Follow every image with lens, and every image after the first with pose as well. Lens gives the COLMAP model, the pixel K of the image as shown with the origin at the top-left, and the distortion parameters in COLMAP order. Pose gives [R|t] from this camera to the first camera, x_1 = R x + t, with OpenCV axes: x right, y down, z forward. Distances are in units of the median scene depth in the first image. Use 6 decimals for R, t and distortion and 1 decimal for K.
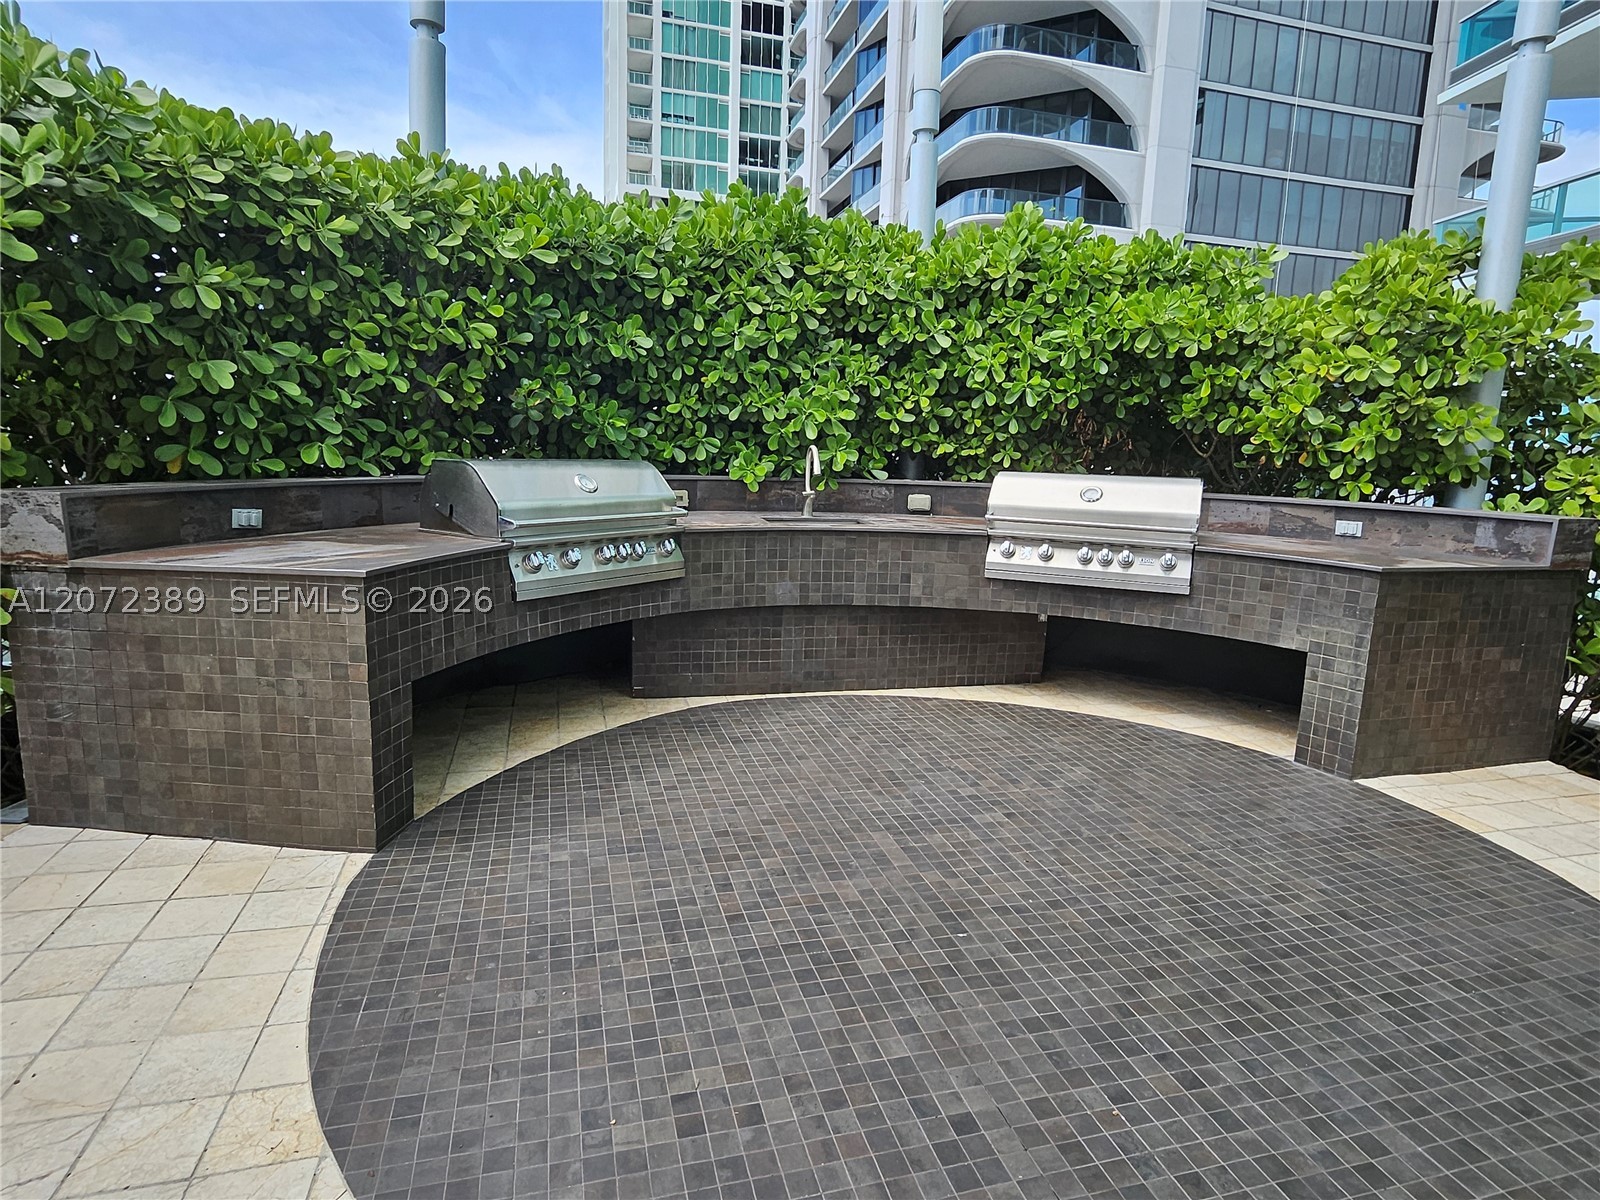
lens RADIAL K [[876.5, 0, 800.0], [0, 876.5, 600.0], [0, 0, 1]] dist [-0.002935, -0.000070]
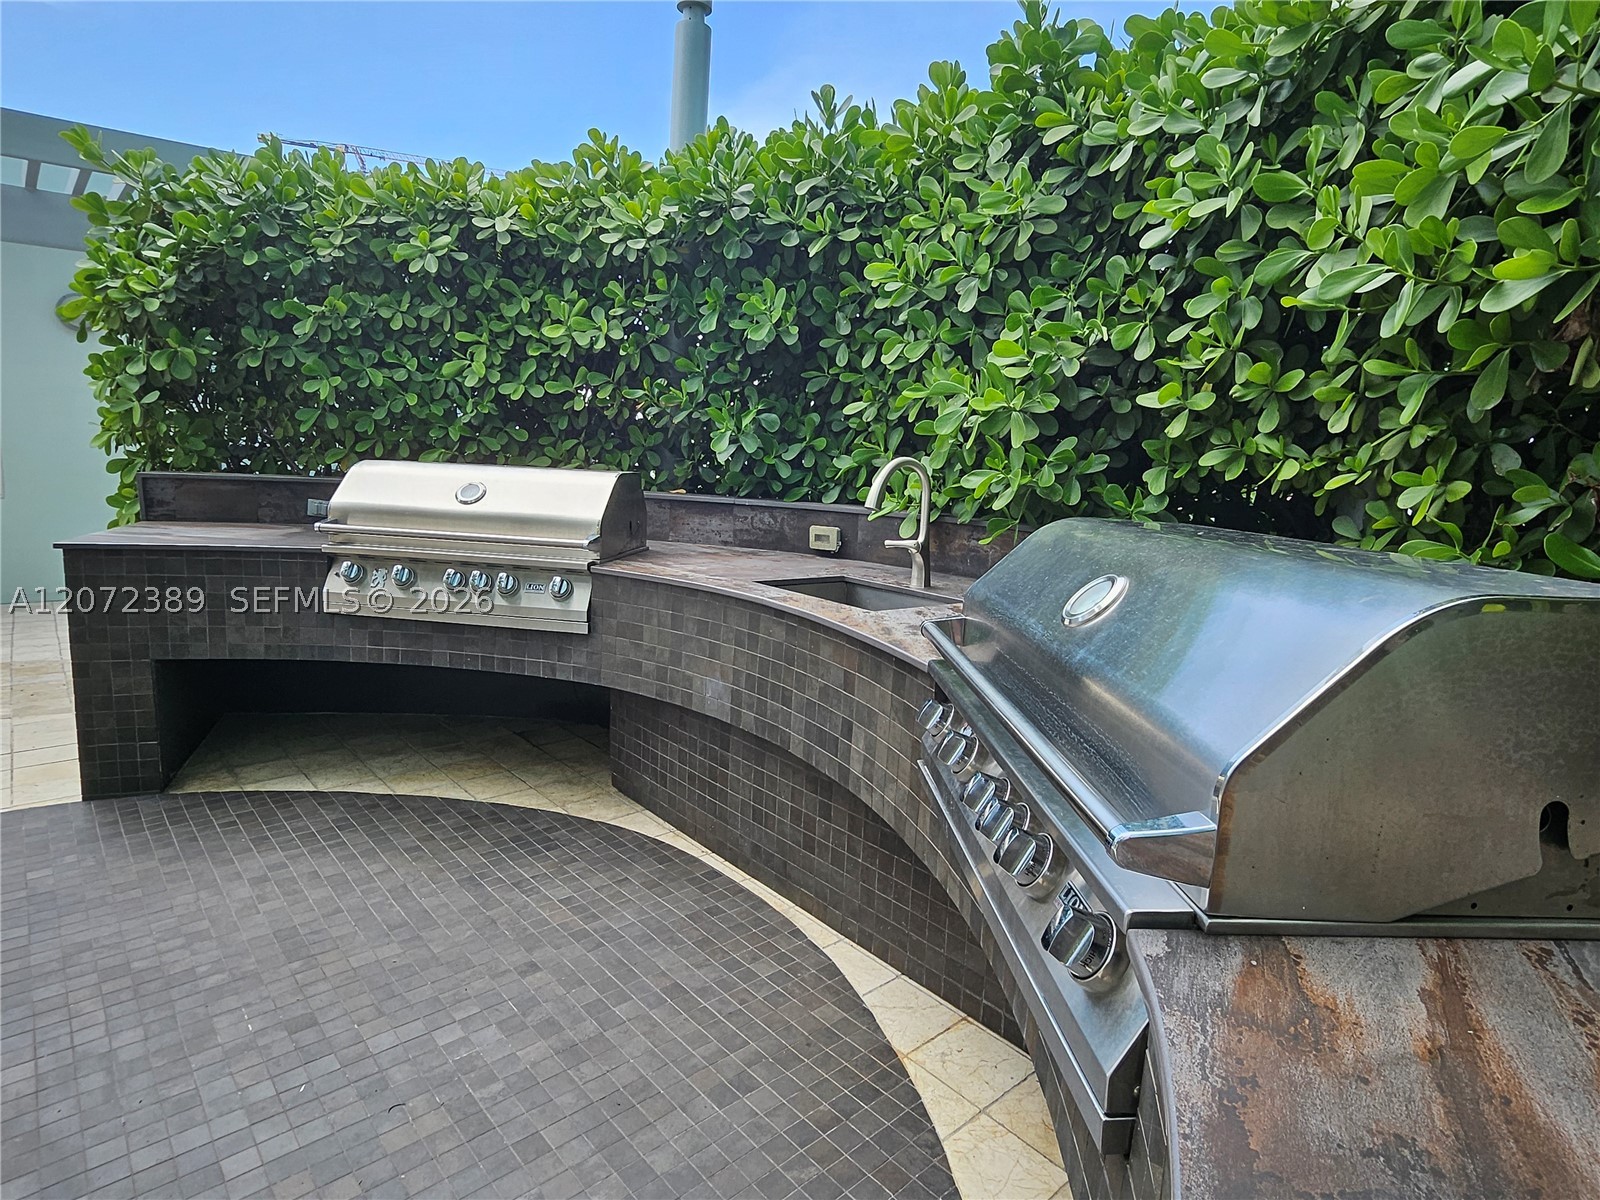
lens RADIAL K [[876.5, 0, 800.0], [0, 876.5, 600.0], [0, 0, 1]] dist [-0.002935, -0.000070]
pose [[0.441246, 0.133940, -0.887334, 0.547918], [-0.187699, 0.980702, 0.054697, -0.120502], [0.877537, 0.142417, 0.457871, 0.797818]]
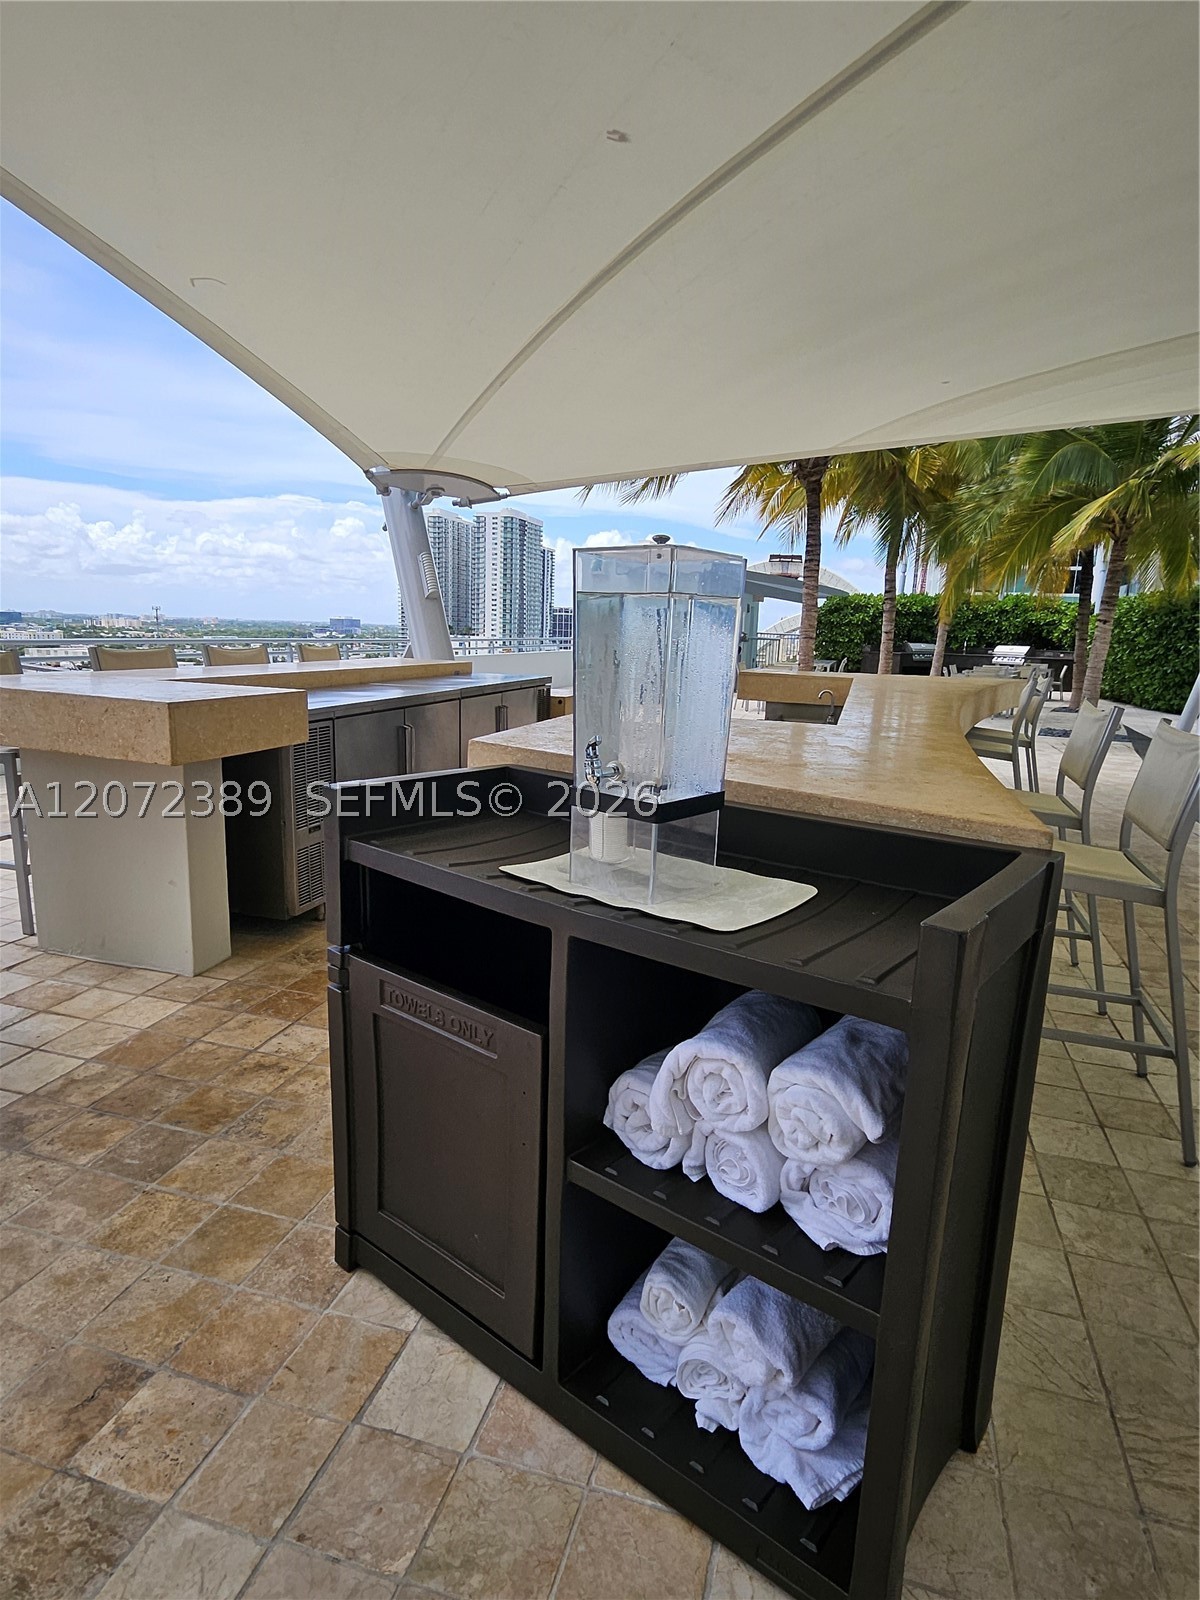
lens RADIAL K [[876.5, 0, 600.0], [0, 876.5, 800.0], [0, 0, 1]] dist [-0.002935, -0.000070]
pose [[0.843039, 0.097530, -0.528936, 1.238404], [-0.097596, 0.994835, 0.027885, 1.014357], [0.528924, 0.028114, 0.848204, -5.544438]]
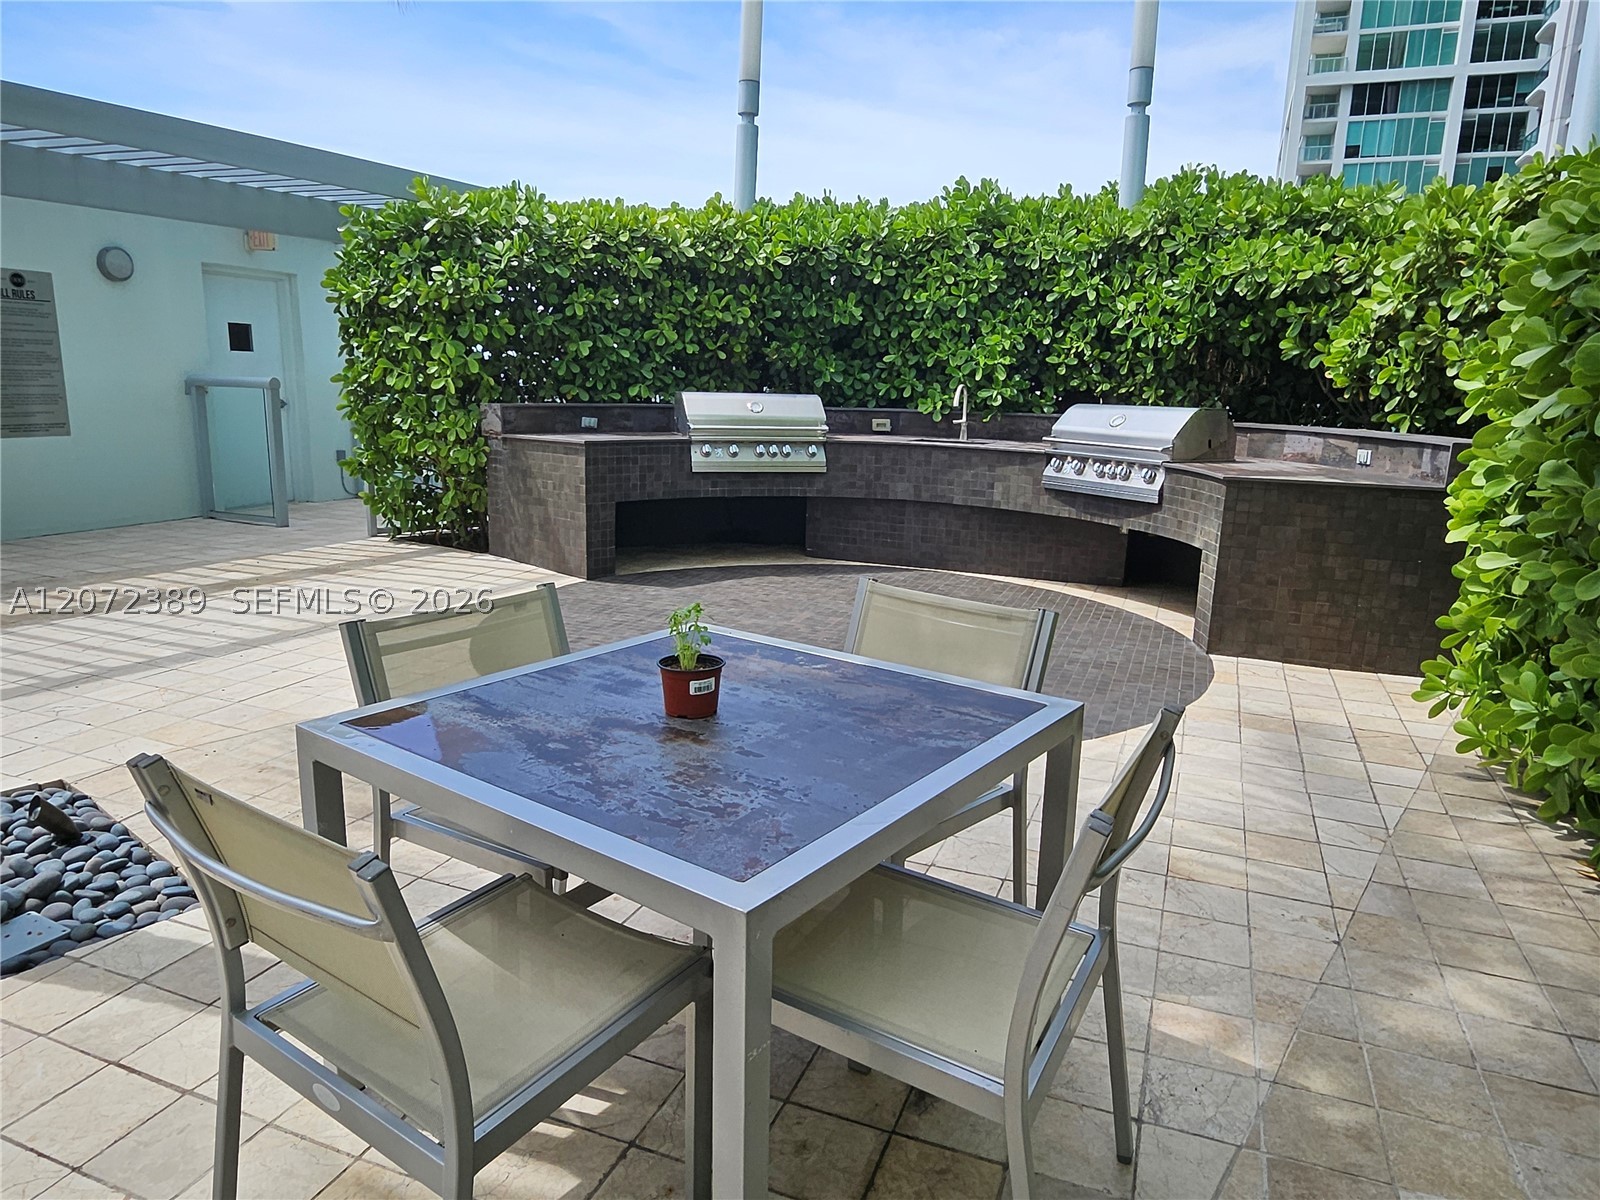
lens RADIAL K [[1019.0, 0, 801.6], [0, 1019.0, 615.8], [0, 0, 1]] dist [-0.009136, 0.001933]
pose [[0.795163, 0.123962, -0.593590, 0.867578], [-0.105111, 0.992241, 0.066408, 0.101682], [0.597216, 0.009588, 0.802023, -0.401118]]
